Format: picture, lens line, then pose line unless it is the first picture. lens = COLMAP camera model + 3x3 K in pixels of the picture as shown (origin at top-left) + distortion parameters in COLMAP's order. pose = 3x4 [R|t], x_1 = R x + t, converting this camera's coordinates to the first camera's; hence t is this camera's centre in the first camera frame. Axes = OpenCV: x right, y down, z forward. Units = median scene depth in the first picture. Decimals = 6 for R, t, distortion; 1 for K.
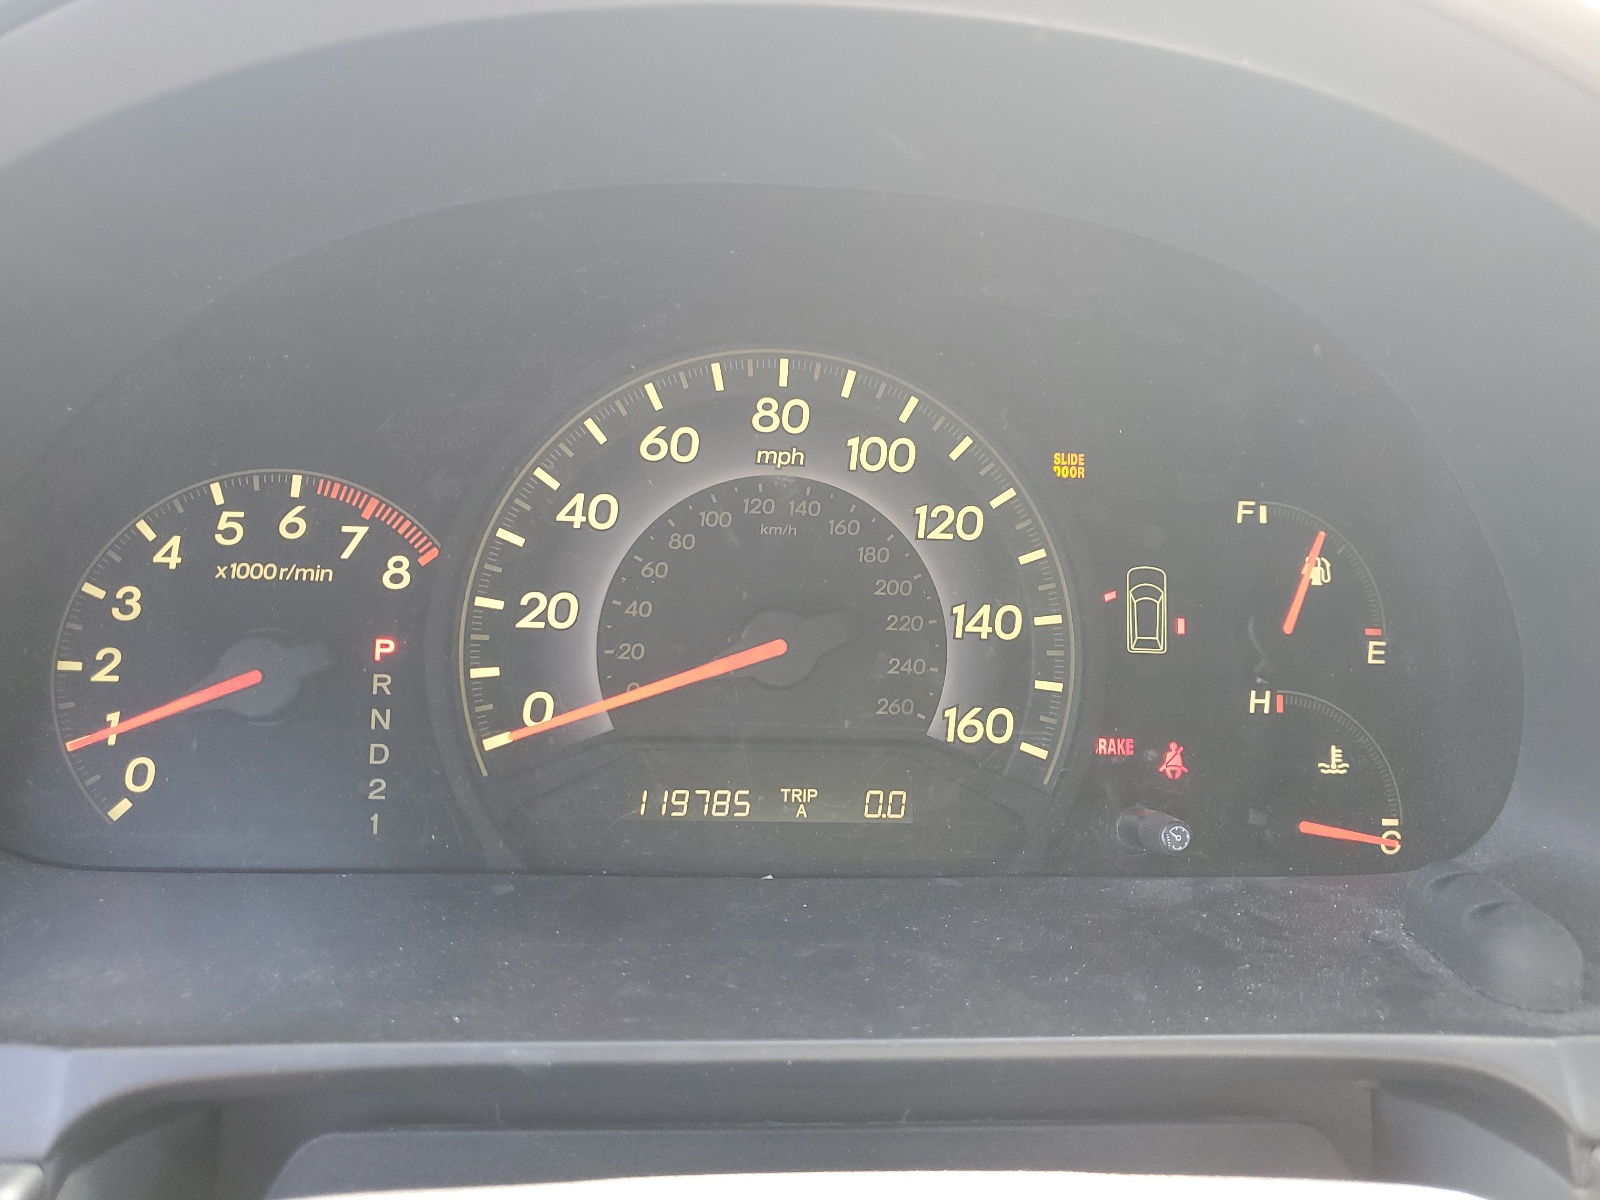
lens RADIAL K [[1205.1, 0, 801.5], [0, 1205.1, 601.0], [0, 0, 1]] dist [-0.001322, -0.001025]
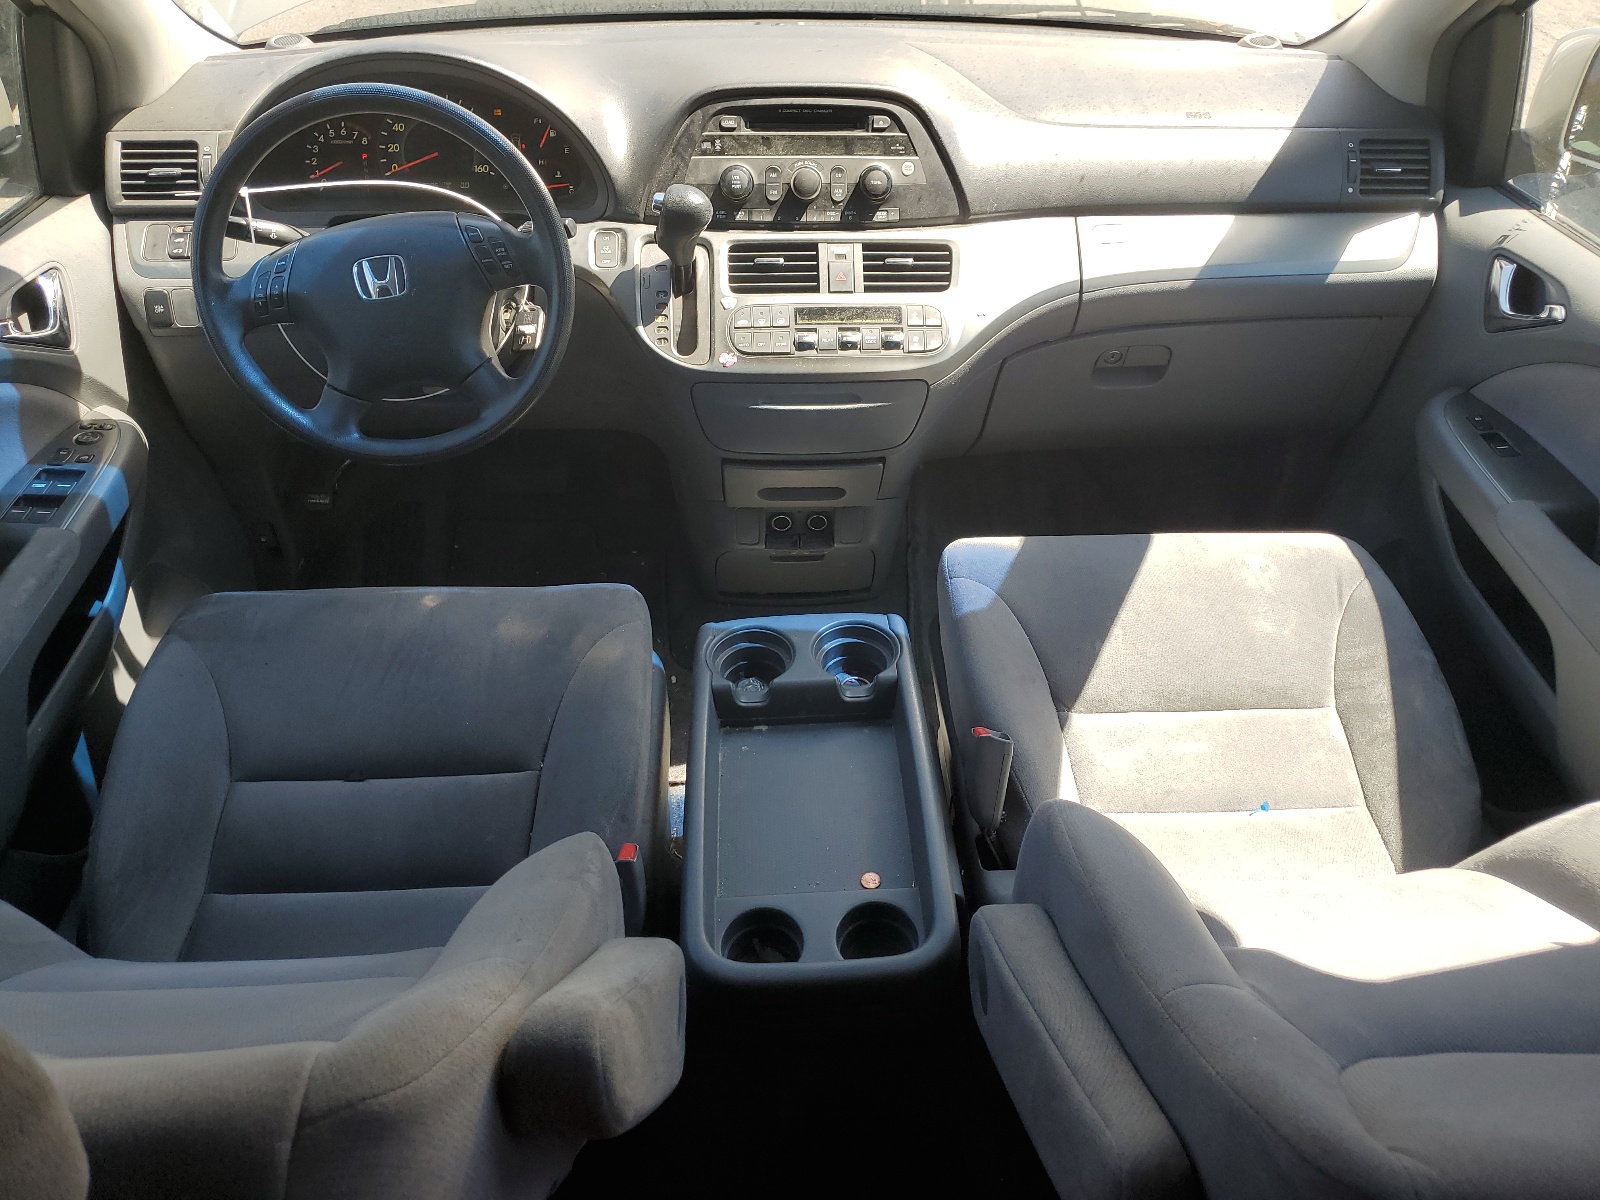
lens RADIAL K [[1205.1, 0, 799.4], [0, 1205.1, 602.4], [0, 0, 1]] dist [-0.001322, -0.001025]
pose [[0.999566, -0.027152, -0.011470, 1.582968], [0.029471, 0.927624, 0.372350, -0.058443], [0.000530, -0.372526, 0.928021, -4.673926]]
